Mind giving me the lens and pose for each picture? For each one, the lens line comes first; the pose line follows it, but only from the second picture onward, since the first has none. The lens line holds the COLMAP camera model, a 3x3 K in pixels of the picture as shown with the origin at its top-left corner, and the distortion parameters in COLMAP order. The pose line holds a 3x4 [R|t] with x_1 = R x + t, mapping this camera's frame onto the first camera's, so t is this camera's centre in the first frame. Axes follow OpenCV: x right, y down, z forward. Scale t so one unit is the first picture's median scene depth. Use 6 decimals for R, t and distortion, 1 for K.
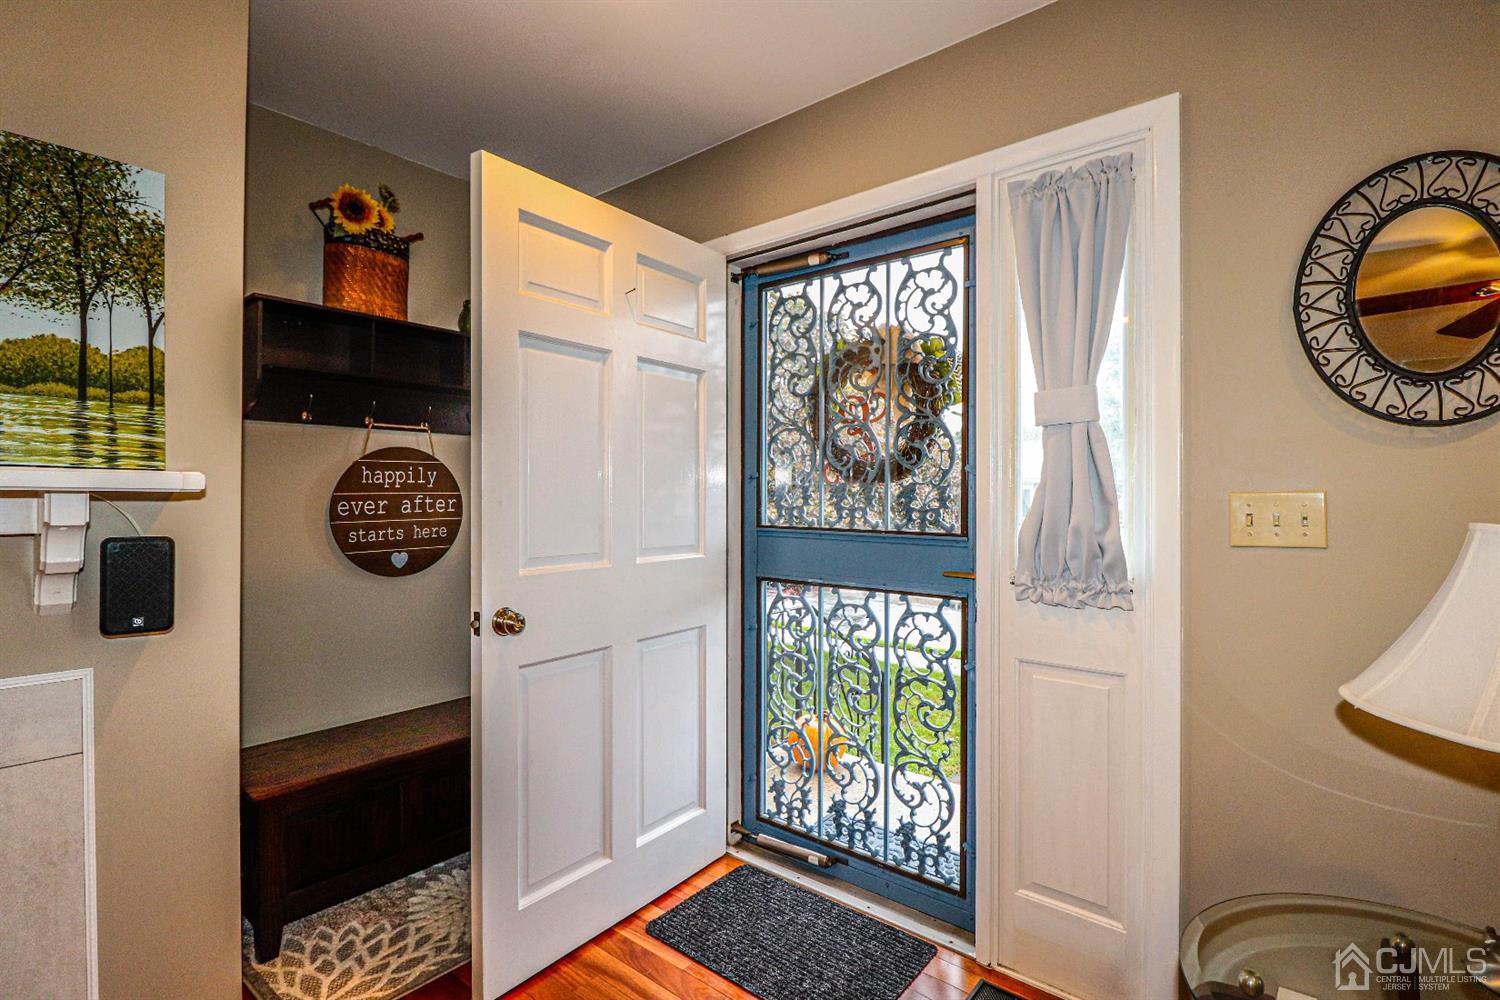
lens RADIAL K [[697.9, 0, 750.0], [0, 697.9, 500.0], [0, 0, 1]] dist [-0.000012, -0.000019]
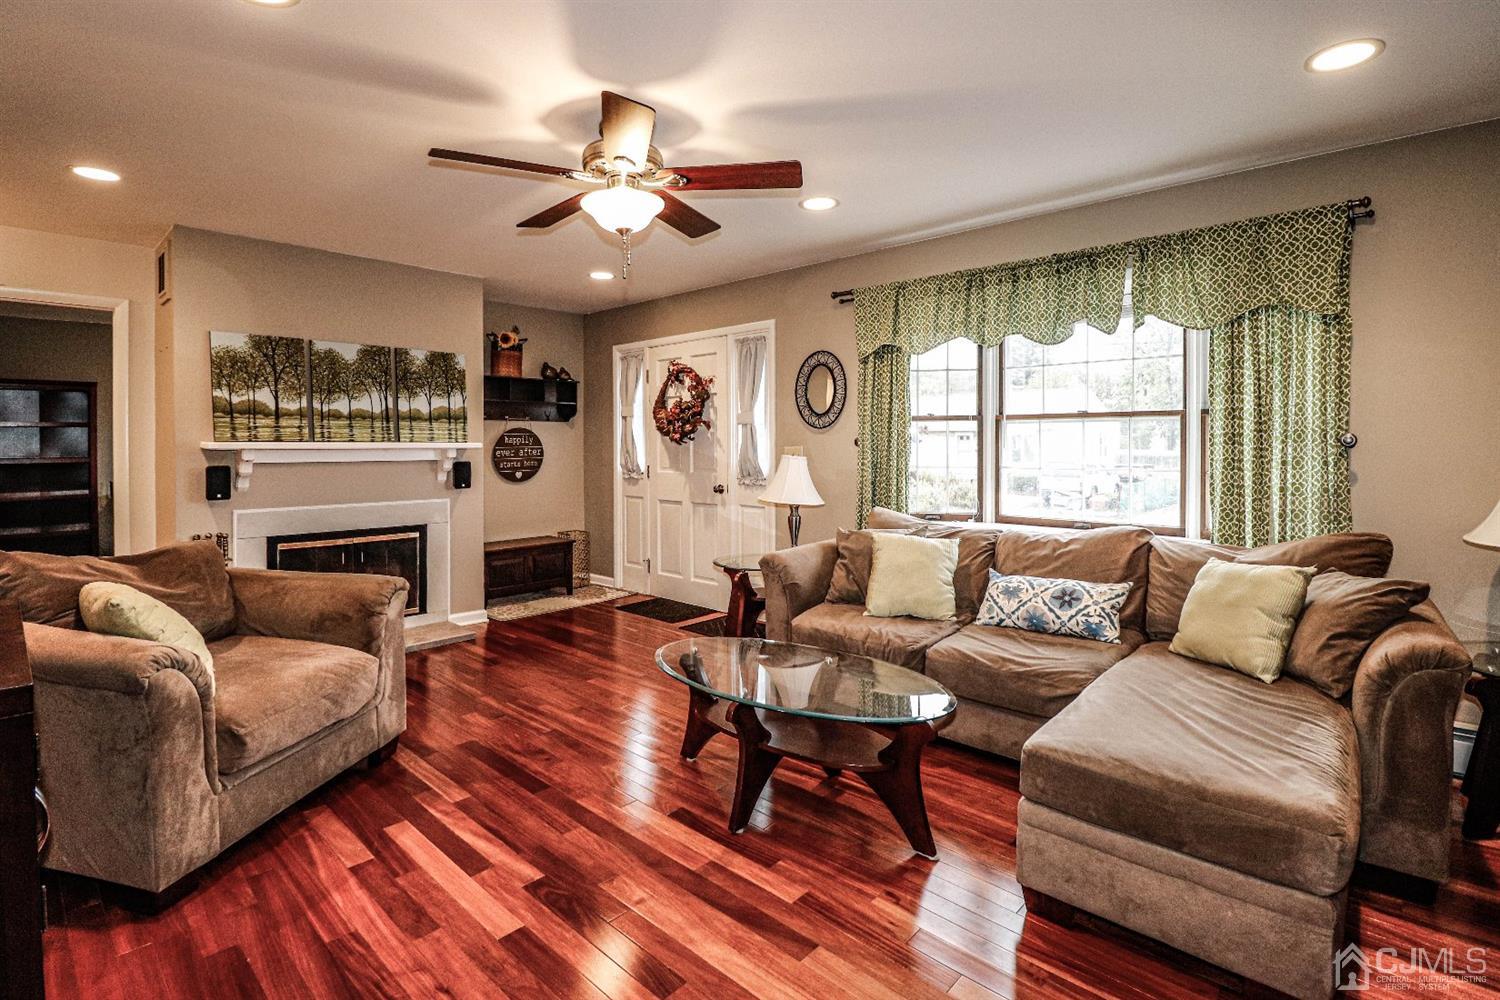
lens RADIAL K [[705.3, 0, 751.9], [0, 705.3, 455.1], [0, 0, 1]] dist [0.000103, -0.017512]
pose [[0.998130, -0.000828, -0.061125, 0.628605], [0.001579, 0.999924, 0.012245, -0.015539], [0.061110, -0.012319, 0.998055, -1.931560]]
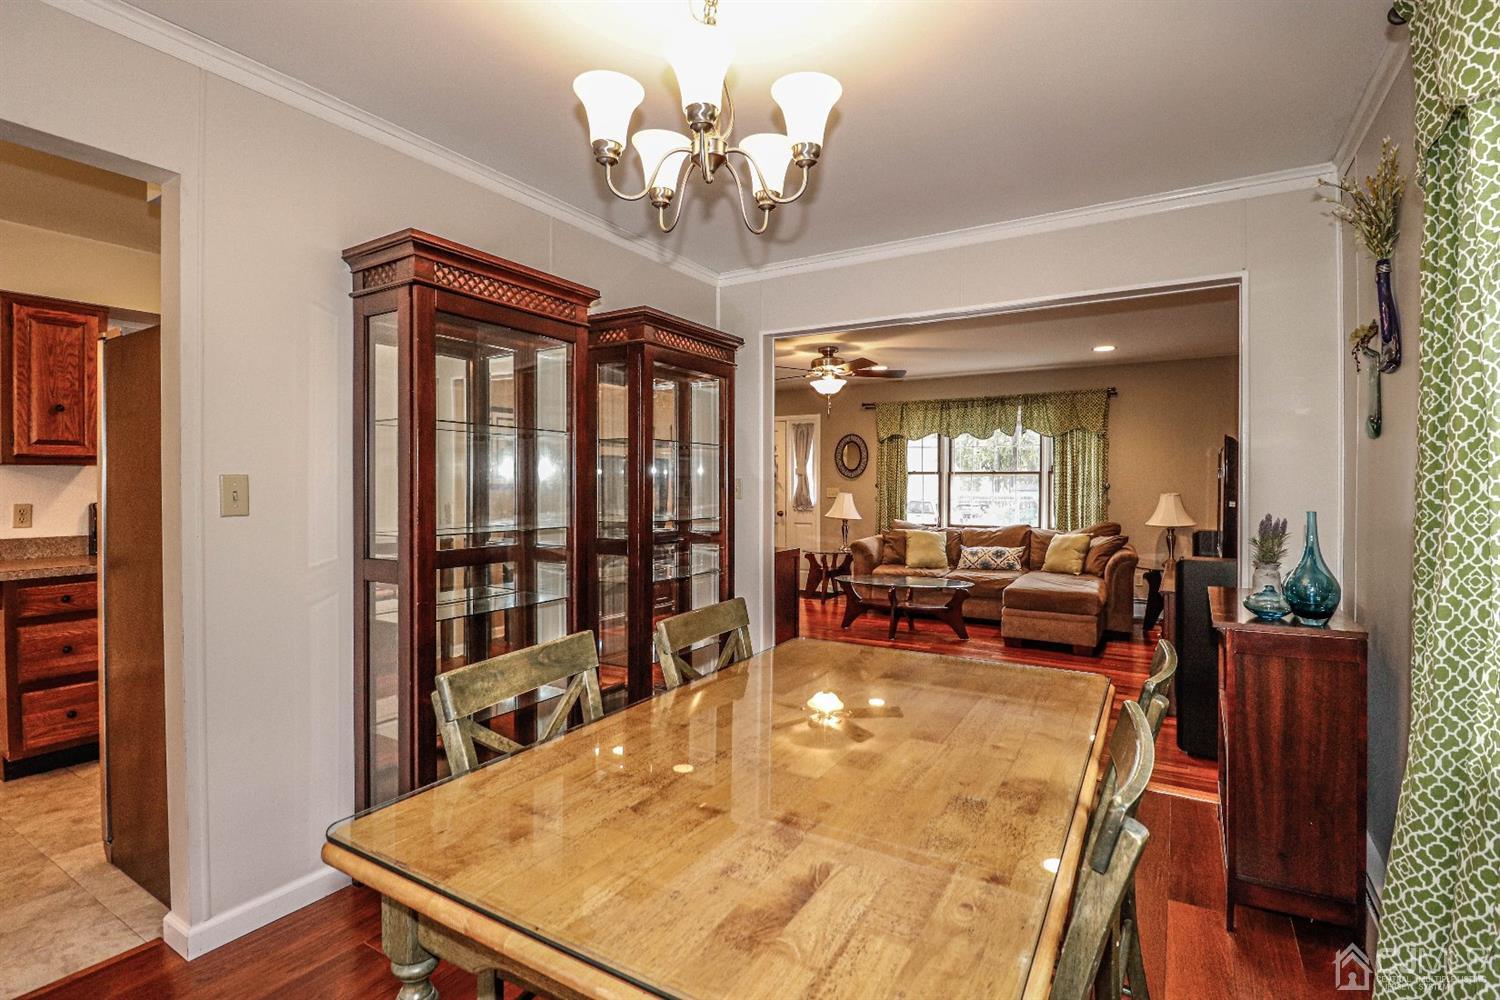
lens RADIAL K [[697.9, 0, 750.0], [0, 697.9, 500.0], [0, 0, 1]] dist [-0.000012, -0.000019]
pose [[0.989911, -0.000073, 0.141691, -0.603992], [-0.002262, 0.999864, 0.016322, -0.009699], [-0.141673, -0.016478, 0.989776, -3.786832]]
